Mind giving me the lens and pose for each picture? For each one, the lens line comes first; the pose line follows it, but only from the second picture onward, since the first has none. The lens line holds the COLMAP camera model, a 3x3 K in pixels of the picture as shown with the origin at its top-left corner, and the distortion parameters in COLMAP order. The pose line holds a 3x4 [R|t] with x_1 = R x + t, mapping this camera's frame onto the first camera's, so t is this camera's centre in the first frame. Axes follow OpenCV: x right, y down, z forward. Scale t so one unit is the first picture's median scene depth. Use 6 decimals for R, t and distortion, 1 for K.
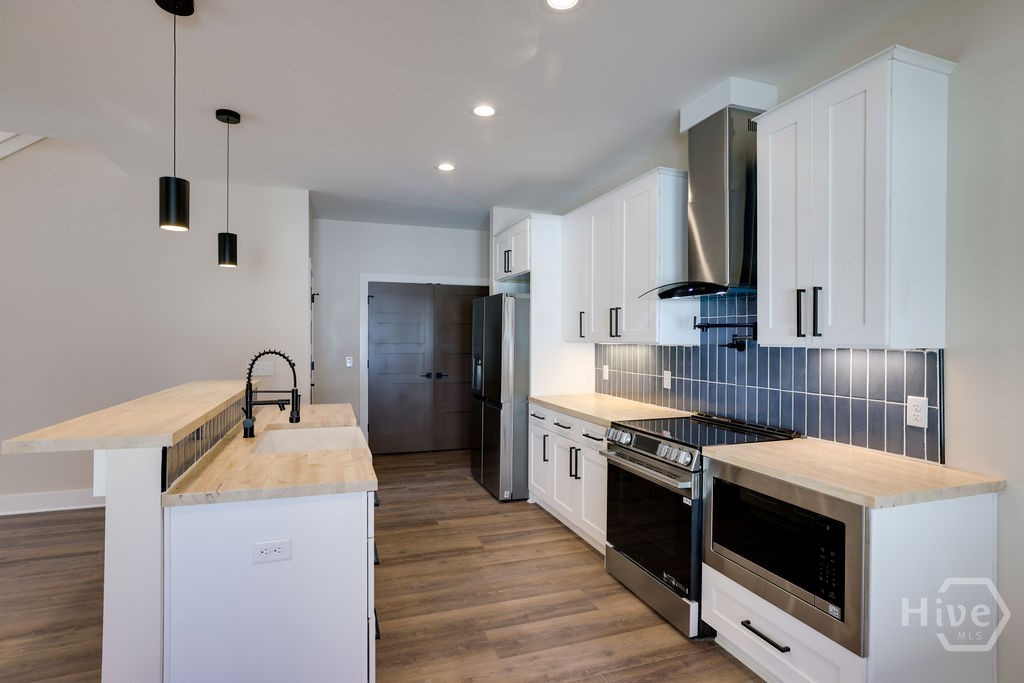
lens RADIAL K [[500.3, 0, 512.0], [0, 500.3, 341.5], [0, 0, 1]] dist [-0.001812, -0.000244]
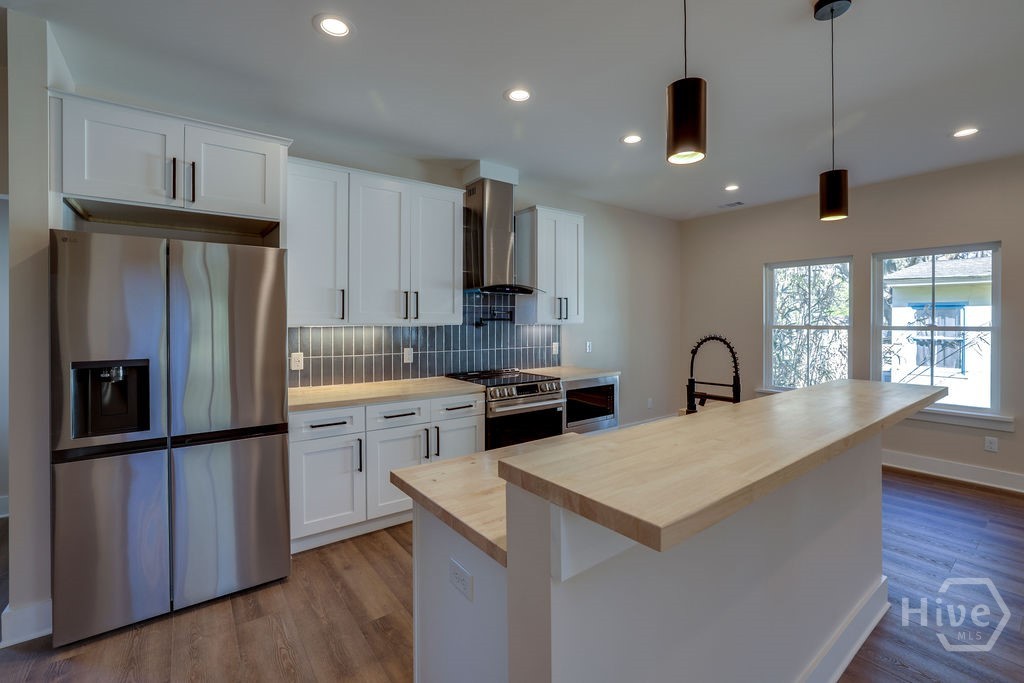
lens RADIAL K [[461.0, 0, 512.1], [0, 461.0, 322.7], [0, 0, 1]] dist [-0.000457, -0.000048]
pose [[-0.286256, -0.008818, 0.958113, -0.881894], [0.005210, 0.999929, 0.010759, -0.012113], [-0.958139, 0.008072, -0.286190, 1.192437]]
